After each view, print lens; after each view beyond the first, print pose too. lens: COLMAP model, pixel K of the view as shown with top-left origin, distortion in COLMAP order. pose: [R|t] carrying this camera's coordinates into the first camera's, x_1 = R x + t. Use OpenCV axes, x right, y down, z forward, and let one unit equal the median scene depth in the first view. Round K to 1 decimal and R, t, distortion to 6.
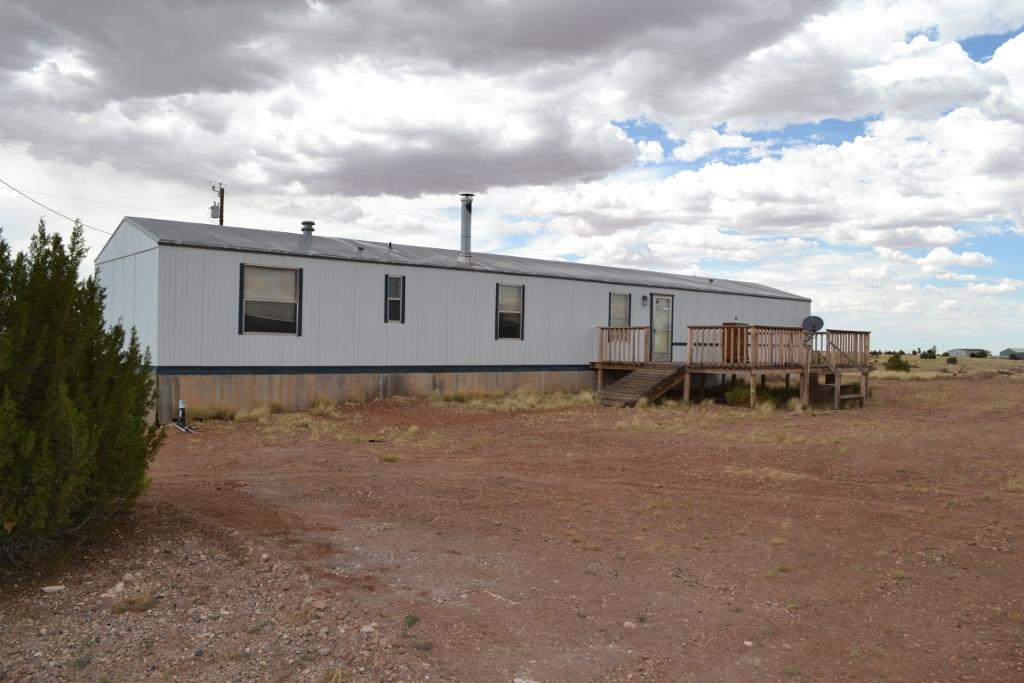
lens RADIAL K [[815.5, 0, 507.0], [0, 815.5, 345.2], [0, 0, 1]] dist [-0.088659, 0.017343]
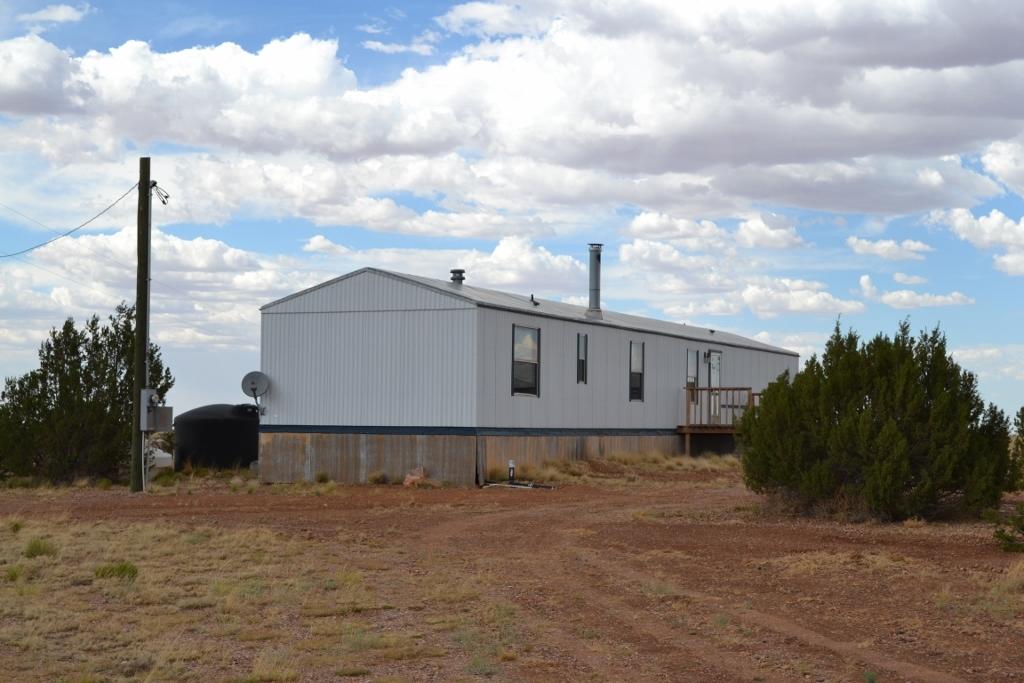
lens RADIAL K [[1639.2, 0, 510.4], [0, 1639.2, 339.1], [0, 0, 1]] dist [0.054462, 0.000000]
pose [[0.906565, 0.020202, 0.421582, -0.768225], [-0.002679, 0.999109, -0.042115, 0.001483], [-0.422058, 0.037050, 0.905812, -0.539406]]
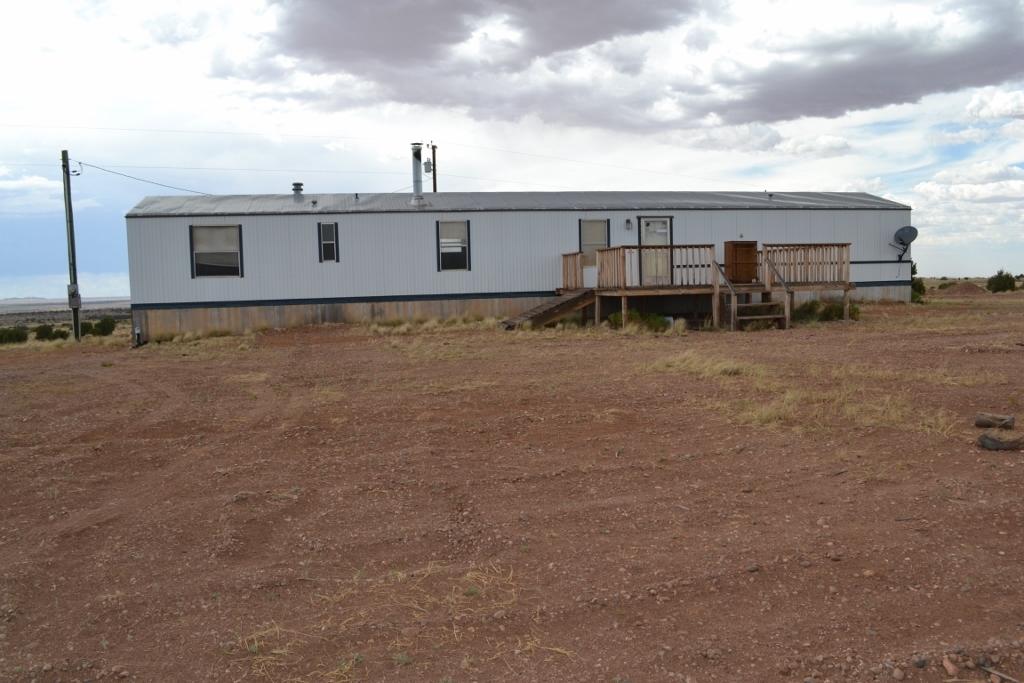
lens RADIAL K [[815.5, 0, 522.1], [0, 815.5, 341.1], [0, 0, 1]] dist [-0.088659, 0.017343]
pose [[0.879047, -0.003373, -0.476723, 0.509357], [0.040373, 0.996909, 0.067392, 0.014654], [0.475022, -0.078488, 0.876467, 0.052490]]
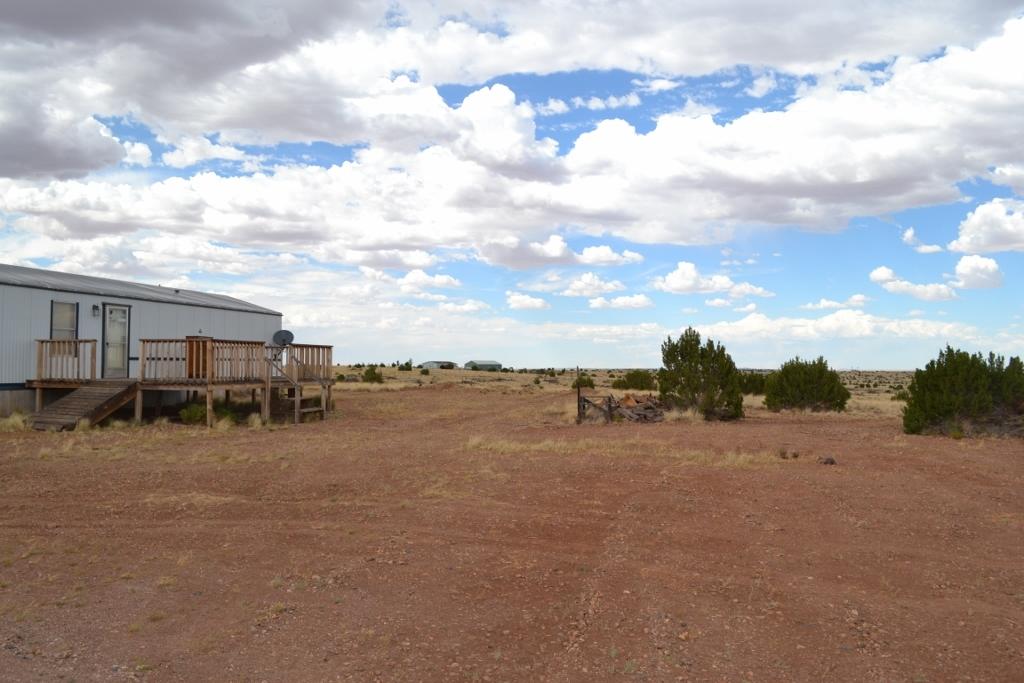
lens RADIAL K [[815.5, 0, 505.7], [0, 815.5, 347.3], [0, 0, 1]] dist [-0.088659, 0.017343]
pose [[0.821650, 0.002333, 0.569987, 0.037949], [0.005990, 0.999901, -0.012728, -0.000251], [-0.569961, 0.013872, 0.821555, 0.015945]]
